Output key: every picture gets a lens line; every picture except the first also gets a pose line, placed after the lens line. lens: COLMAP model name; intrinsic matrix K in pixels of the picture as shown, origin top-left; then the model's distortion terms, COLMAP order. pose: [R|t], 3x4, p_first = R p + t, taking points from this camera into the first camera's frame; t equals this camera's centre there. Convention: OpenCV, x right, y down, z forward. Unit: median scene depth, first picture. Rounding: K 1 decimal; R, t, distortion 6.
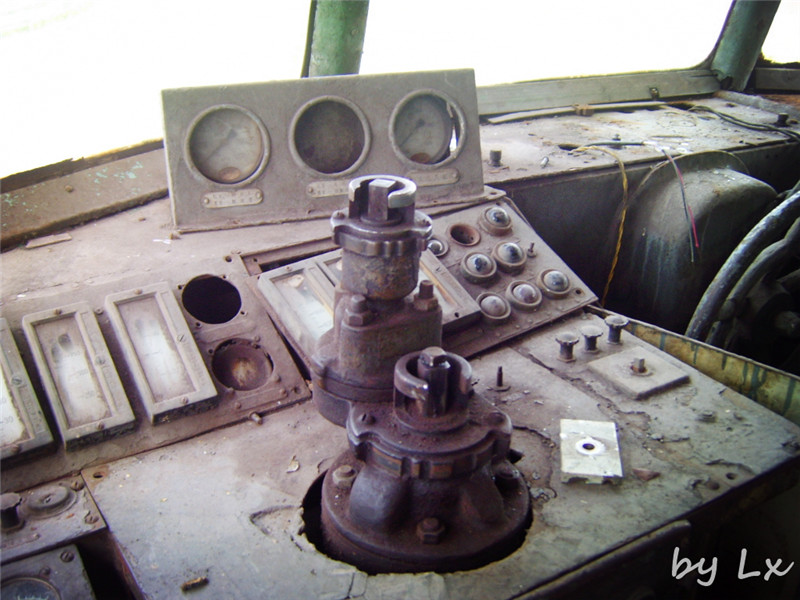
lens RADIAL K [[928.7, 0, 400.0], [0, 928.7, 300.0], [0, 0, 1]] dist [-0.120111, 0.023080]
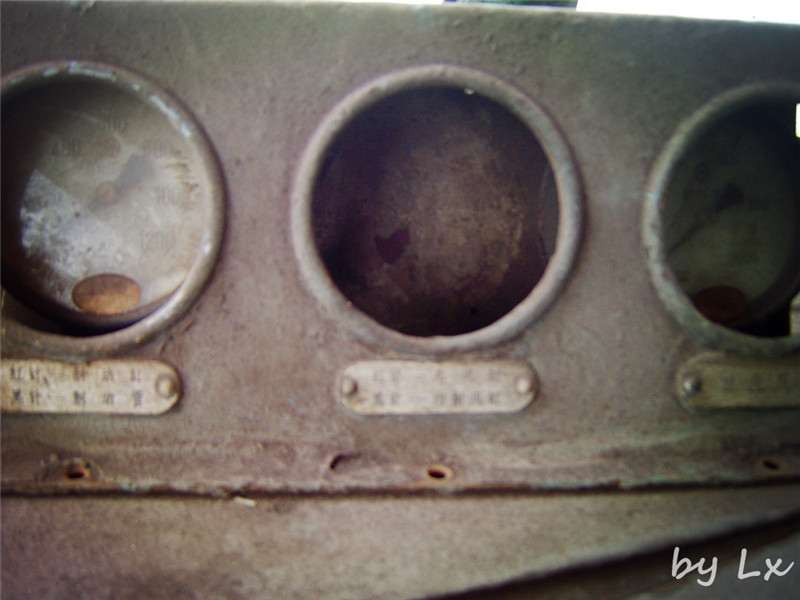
lens RADIAL K [[928.7, 0, 400.0], [0, 928.7, 300.0], [0, 0, 1]] dist [-0.120111, 0.023080]
pose [[0.974954, 0.119519, -0.187562, -0.030111], [-0.131517, 0.989905, -0.052838, -0.131335], [0.179353, 0.076182, 0.980831, 0.712240]]
